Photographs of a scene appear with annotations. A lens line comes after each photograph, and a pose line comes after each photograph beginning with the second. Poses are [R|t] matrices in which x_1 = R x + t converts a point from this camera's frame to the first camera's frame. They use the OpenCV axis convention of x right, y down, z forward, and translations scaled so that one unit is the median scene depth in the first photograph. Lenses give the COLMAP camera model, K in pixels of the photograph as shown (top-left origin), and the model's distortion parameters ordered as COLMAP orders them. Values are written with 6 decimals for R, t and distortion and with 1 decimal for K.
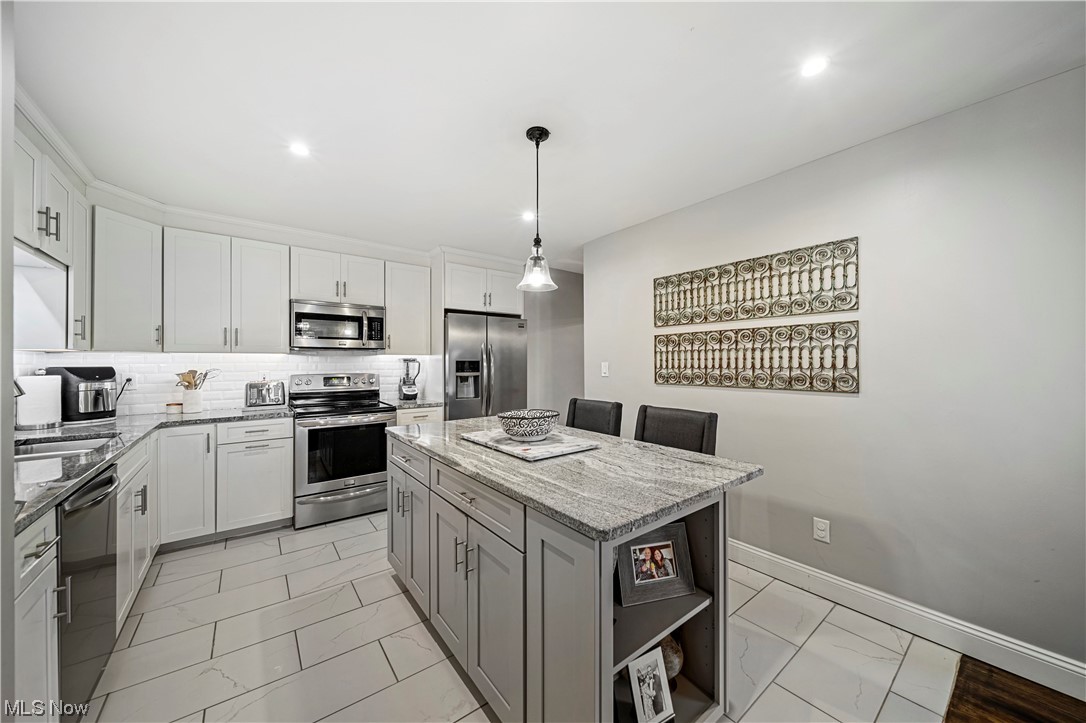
lens RADIAL K [[381.7, 0, 543.0], [0, 381.7, 361.5], [0, 0, 1]] dist [0.001389, -0.000014]
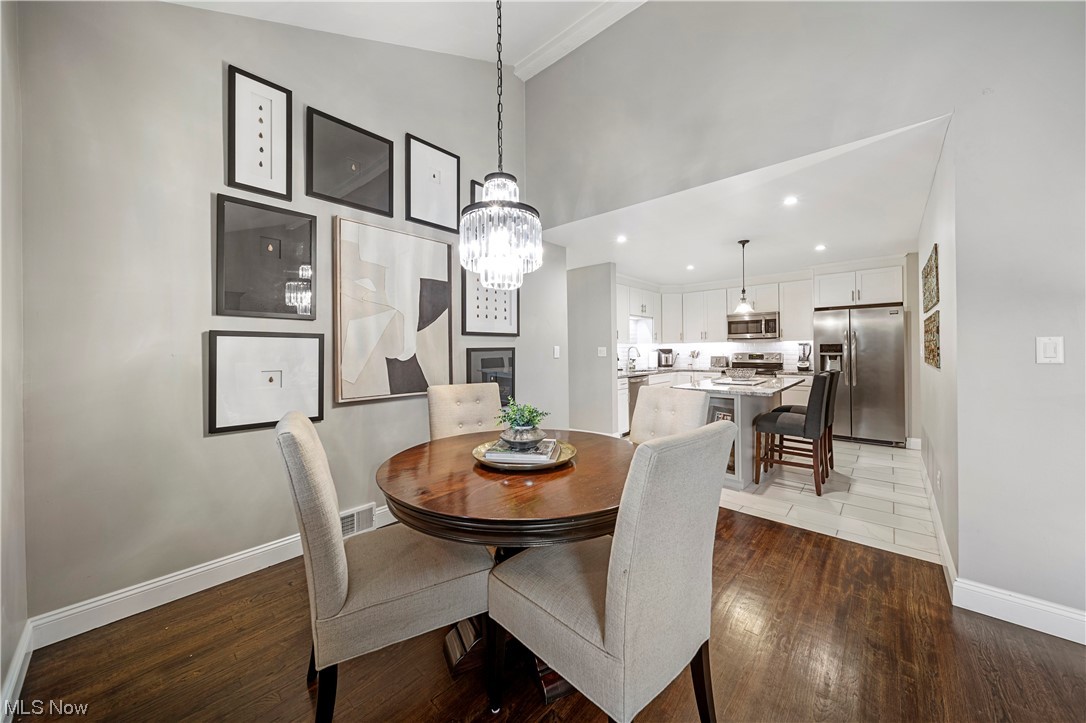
lens RADIAL K [[379.4, 0, 543.3], [0, 379.4, 350.8], [0, 0, 1]] dist [-0.002688, -0.000257]
pose [[0.175598, 0.002584, -0.984459, 1.247862], [0.012757, 0.999907, 0.004900, 0.002591], [0.984379, -0.013419, 0.175549, -0.335464]]
